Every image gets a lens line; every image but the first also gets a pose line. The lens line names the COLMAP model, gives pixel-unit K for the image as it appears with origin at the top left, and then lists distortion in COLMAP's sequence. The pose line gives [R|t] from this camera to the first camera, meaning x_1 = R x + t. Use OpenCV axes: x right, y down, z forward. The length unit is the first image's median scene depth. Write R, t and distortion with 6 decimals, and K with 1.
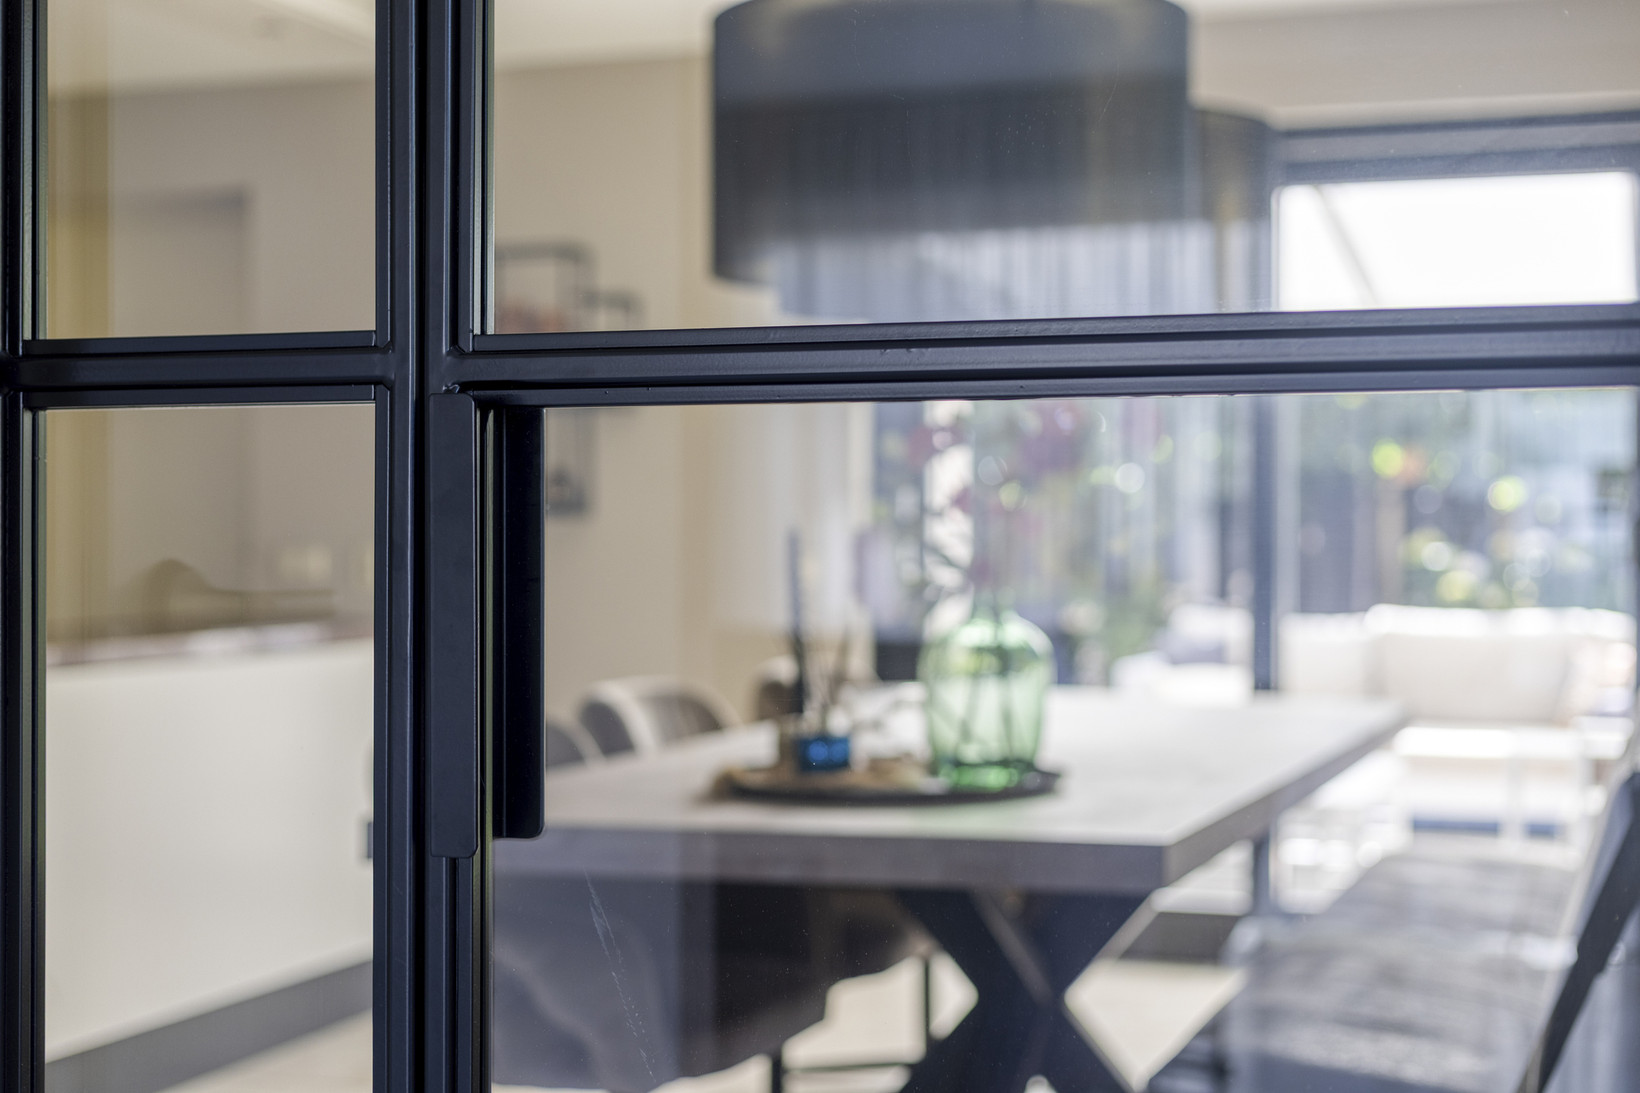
lens RADIAL K [[2360.5, 0, 820.0], [0, 2360.5, 546.5], [0, 0, 1]] dist [0.260243, 0.005562]
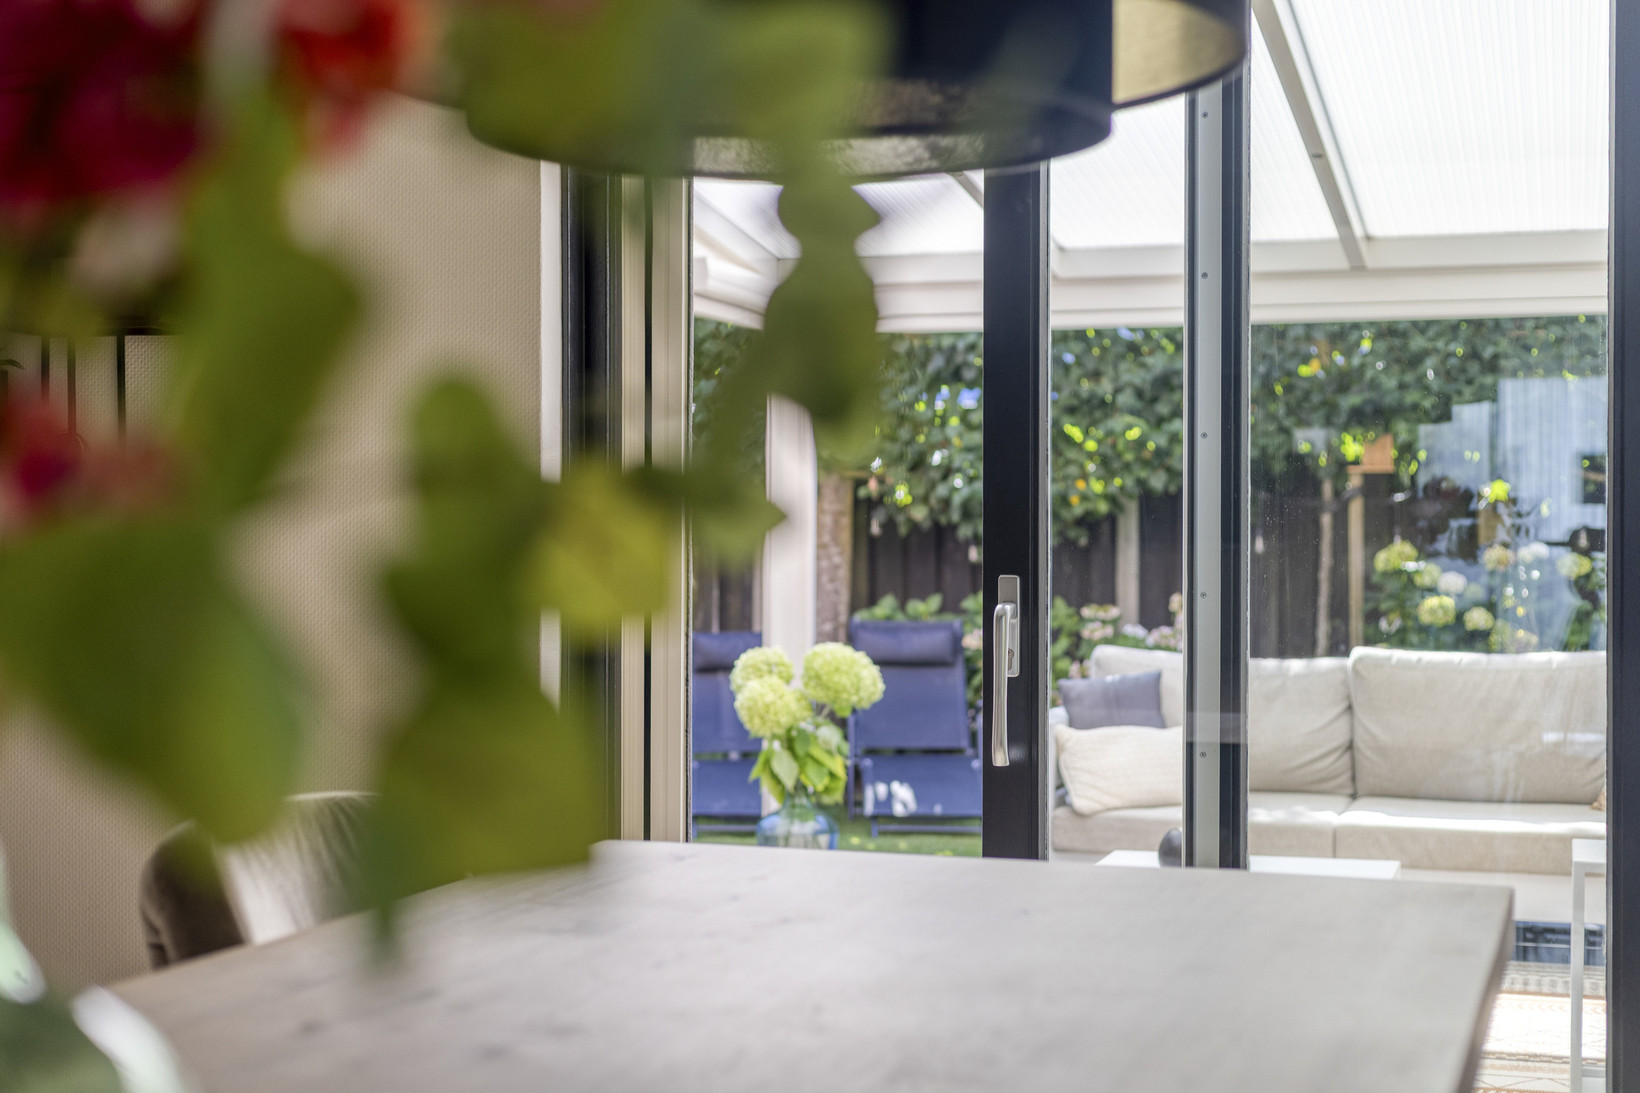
lens RADIAL K [[2446.1, 0, 819.7], [0, 2446.1, 584.7], [0, 0, 1]] dist [0.014281, 0.016657]
pose [[0.999633, -0.000793, 0.027066, 0.075998], [0.000487, 0.999936, 0.011315, -0.000026], [-0.027073, -0.011298, 0.999570, 0.404445]]
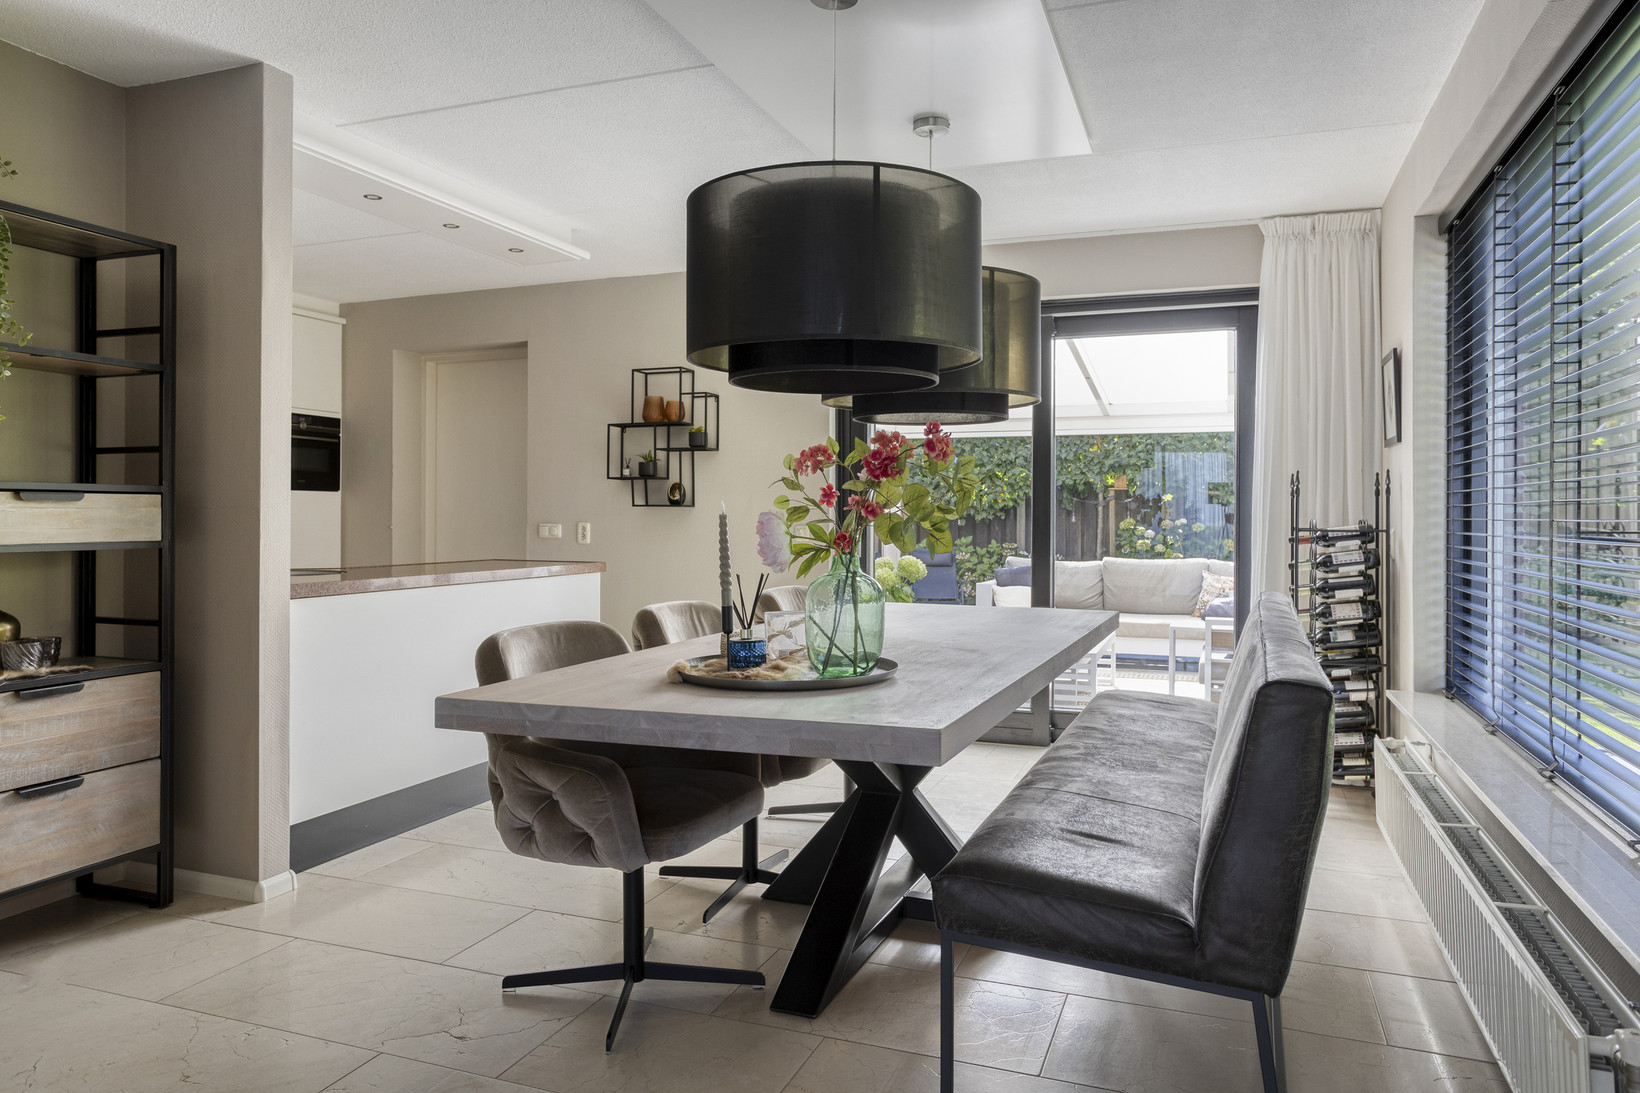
lens RADIAL K [[1069.5, 0, 821.8], [0, 1069.5, 528.7], [0, 0, 1]] dist [-0.004388, 0.001370]
pose [[0.999414, 0.001477, -0.034194, 0.047853], [-0.001311, 0.999987, 0.004878, 0.000770], [0.034201, -0.004831, 0.999403, 0.184425]]
